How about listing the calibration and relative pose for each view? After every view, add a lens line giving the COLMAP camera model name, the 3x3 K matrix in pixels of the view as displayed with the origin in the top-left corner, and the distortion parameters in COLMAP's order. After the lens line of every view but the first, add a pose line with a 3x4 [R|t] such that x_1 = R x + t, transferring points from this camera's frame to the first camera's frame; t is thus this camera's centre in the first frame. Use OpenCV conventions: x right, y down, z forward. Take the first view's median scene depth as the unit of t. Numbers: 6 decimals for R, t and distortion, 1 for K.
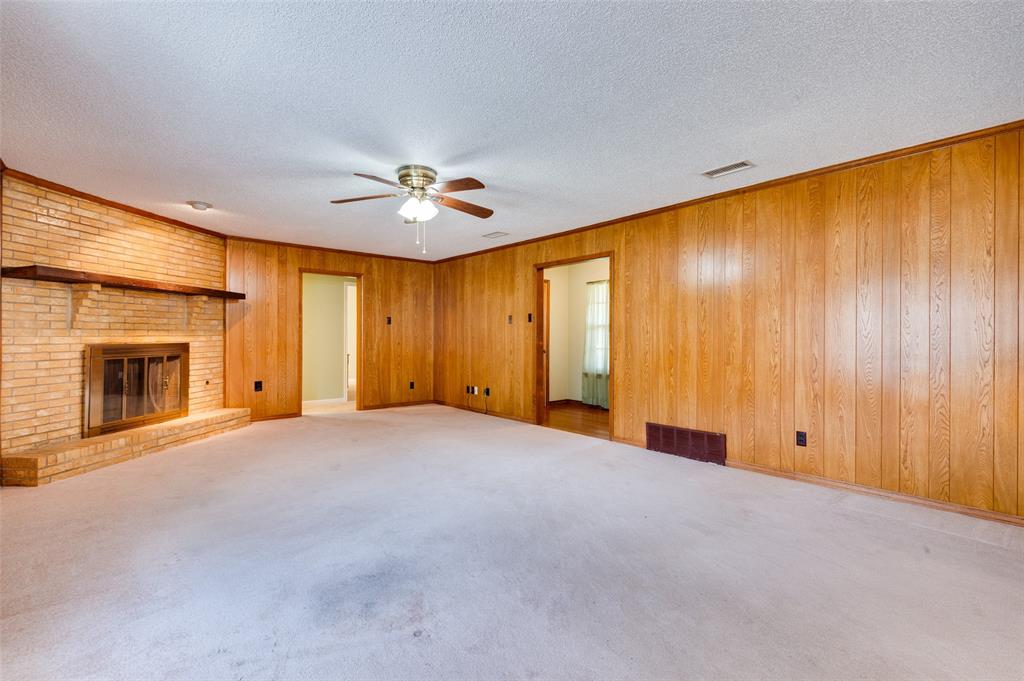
lens RADIAL K [[462.9, 0, 517.4], [0, 462.9, 335.8], [0, 0, 1]] dist [0.023863, -0.012610]
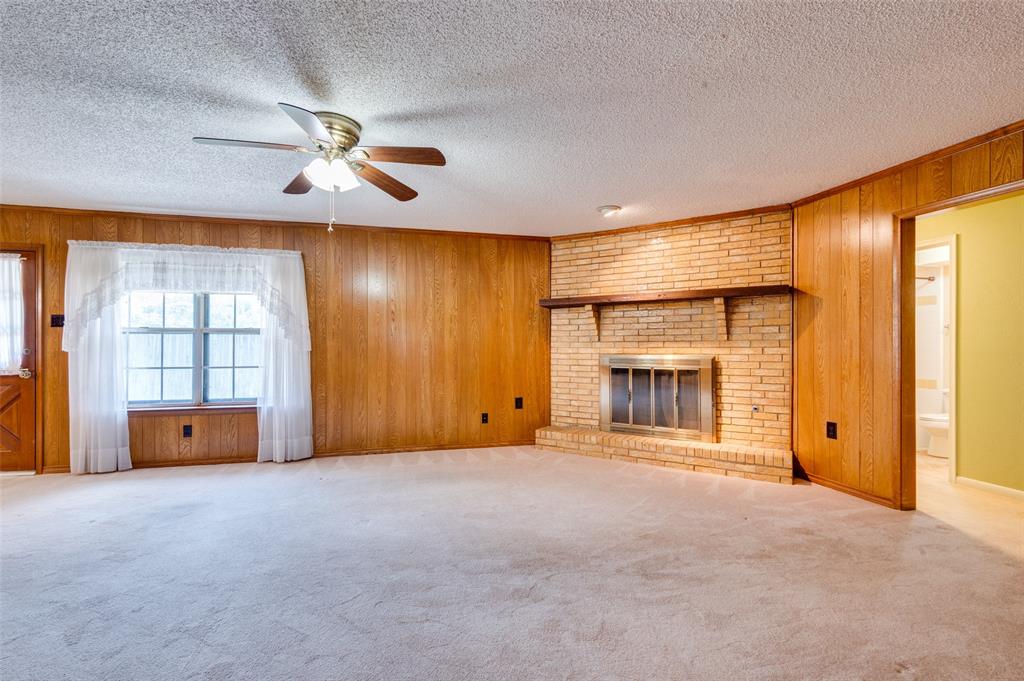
lens RADIAL K [[462.9, 0, 508.8], [0, 462.9, 345.0], [0, 0, 1]] dist [0.023863, -0.012610]
pose [[-0.447663, -0.003941, -0.894193, 0.237338], [-0.001108, 0.999992, -0.003852, -0.000993], [0.894201, -0.000734, -0.447664, 1.166820]]
